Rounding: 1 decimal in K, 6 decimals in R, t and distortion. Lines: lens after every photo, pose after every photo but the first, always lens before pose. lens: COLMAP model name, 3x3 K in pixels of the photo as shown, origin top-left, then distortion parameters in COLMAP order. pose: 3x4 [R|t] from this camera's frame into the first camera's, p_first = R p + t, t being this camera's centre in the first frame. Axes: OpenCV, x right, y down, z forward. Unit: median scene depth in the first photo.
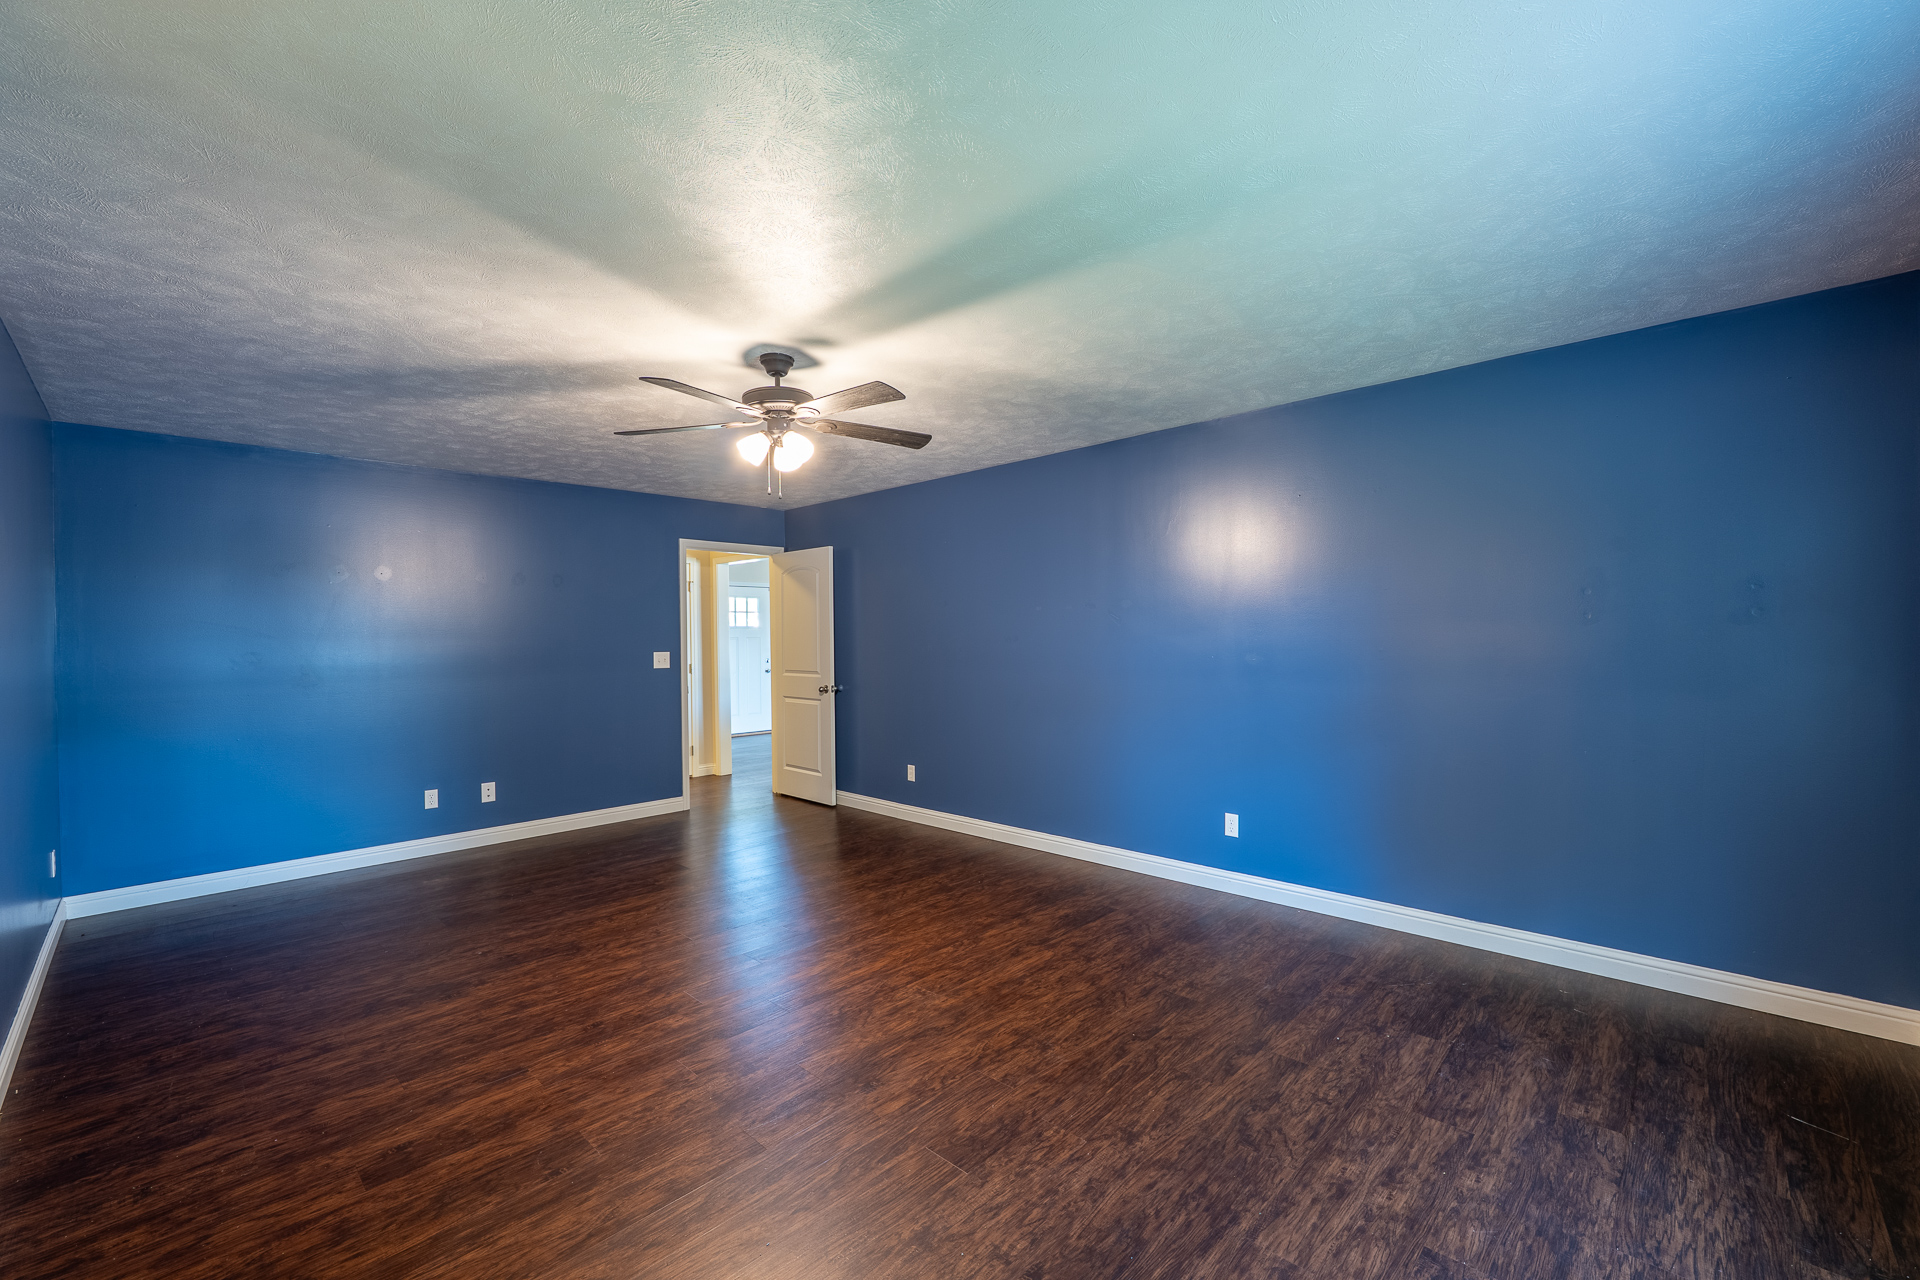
lens RADIAL K [[793.0, 0, 967.1], [0, 793.0, 641.2], [0, 0, 1]] dist [-0.011504, 0.000539]
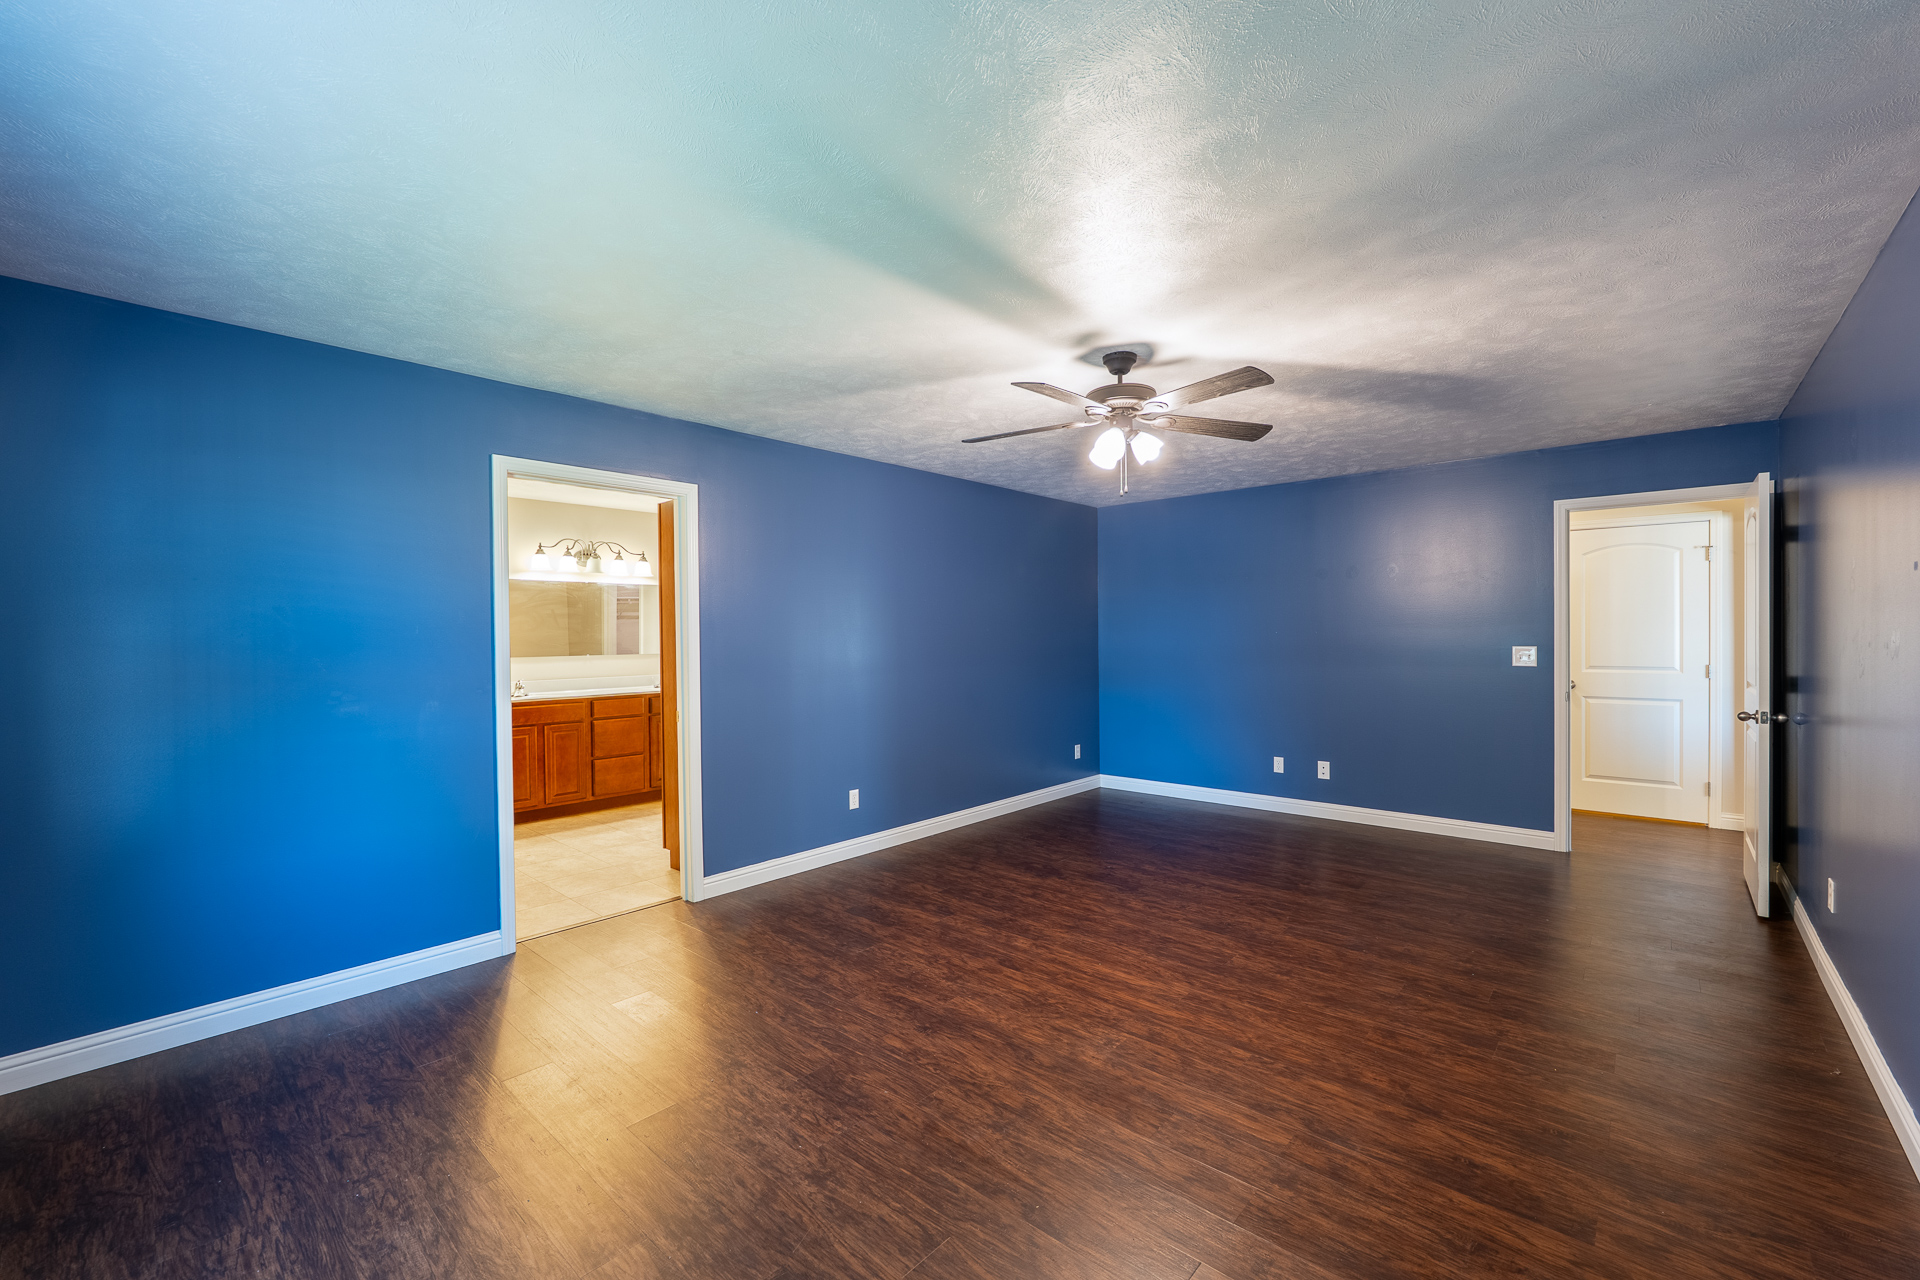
lens RADIAL K [[793.0, 0, 967.1], [0, 793.0, 641.2], [0, 0, 1]] dist [-0.011504, 0.000539]
pose [[0.020685, 0.021096, -0.999563, 0.775191], [0.002354, 0.999774, 0.021149, -0.018329], [0.999783, -0.002790, 0.020631, 0.794437]]
